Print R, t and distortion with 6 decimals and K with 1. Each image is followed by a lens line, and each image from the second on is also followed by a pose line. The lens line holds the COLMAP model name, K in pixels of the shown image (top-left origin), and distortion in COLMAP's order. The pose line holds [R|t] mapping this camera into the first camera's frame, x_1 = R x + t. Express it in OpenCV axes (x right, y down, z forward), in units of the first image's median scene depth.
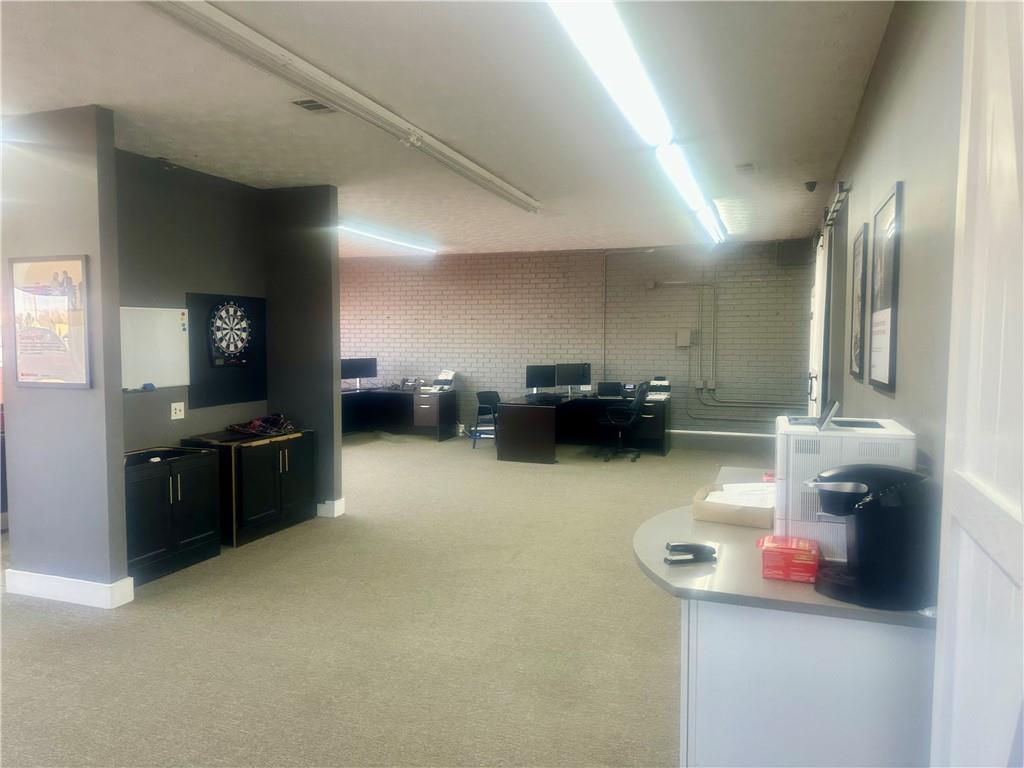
lens RADIAL K [[713.8, 0, 498.2], [0, 713.8, 379.3], [0, 0, 1]] dist [0.045923, -0.056239]
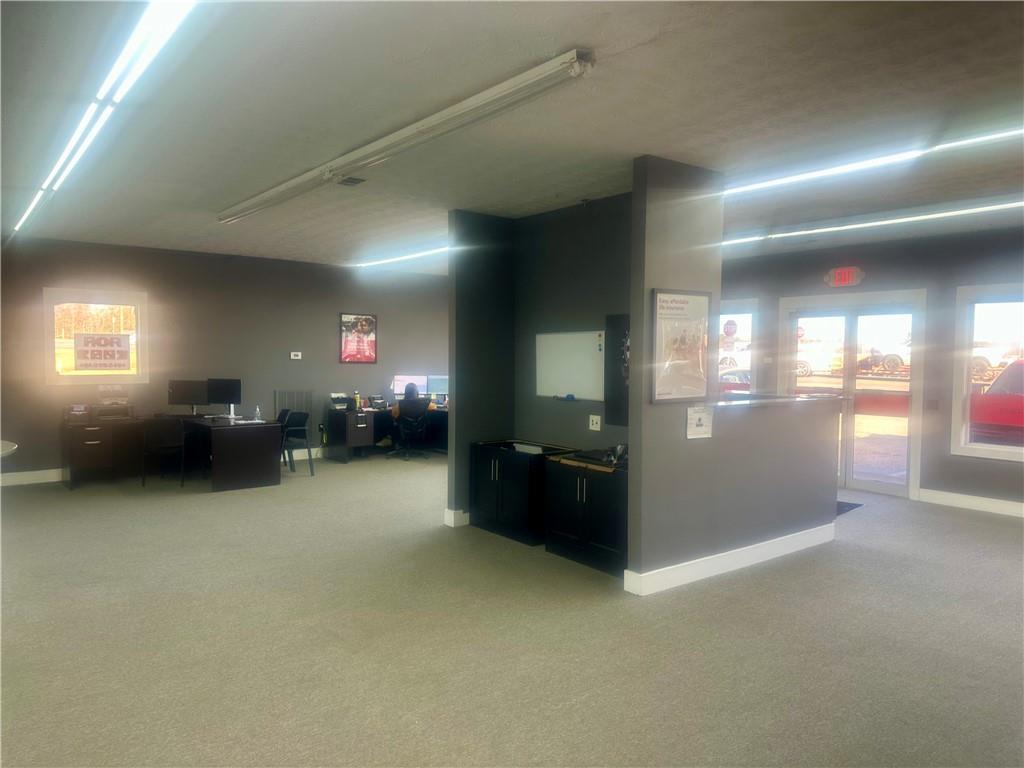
lens RADIAL K [[713.8, 0, 510.0], [0, 713.8, 385.3], [0, 0, 1]] dist [0.045923, -0.056239]
pose [[-0.519712, 0.033794, -0.853673, 0.558683], [-0.064146, 0.994853, 0.078435, -0.091565], [0.851930, 0.095523, -0.514869, 1.444149]]
